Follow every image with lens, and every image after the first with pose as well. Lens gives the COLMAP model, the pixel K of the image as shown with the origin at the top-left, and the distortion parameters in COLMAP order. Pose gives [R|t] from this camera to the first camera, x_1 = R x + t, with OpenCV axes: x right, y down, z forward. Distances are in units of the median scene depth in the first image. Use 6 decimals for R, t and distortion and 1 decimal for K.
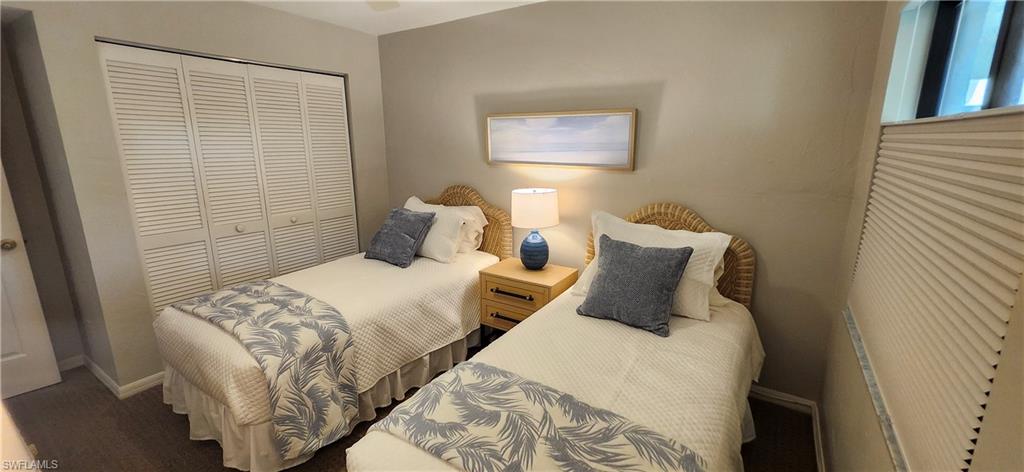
lens RADIAL K [[409.1, 0, 517.3], [0, 409.1, 232.3], [0, 0, 1]] dist [0.006601, 0.000147]
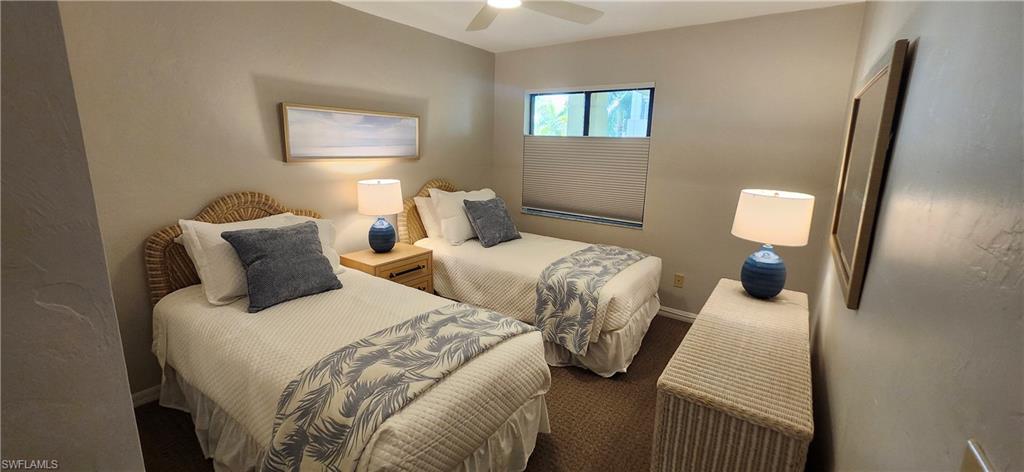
lens RADIAL K [[409.1, 0, 517.3], [0, 409.1, 232.3], [0, 0, 1]] dist [0.006601, 0.000147]
pose [[0.029723, -0.210783, 0.977081, -1.124642], [0.192588, 0.960405, 0.201327, -0.127310], [-0.980830, 0.182190, 0.069140, 0.610511]]
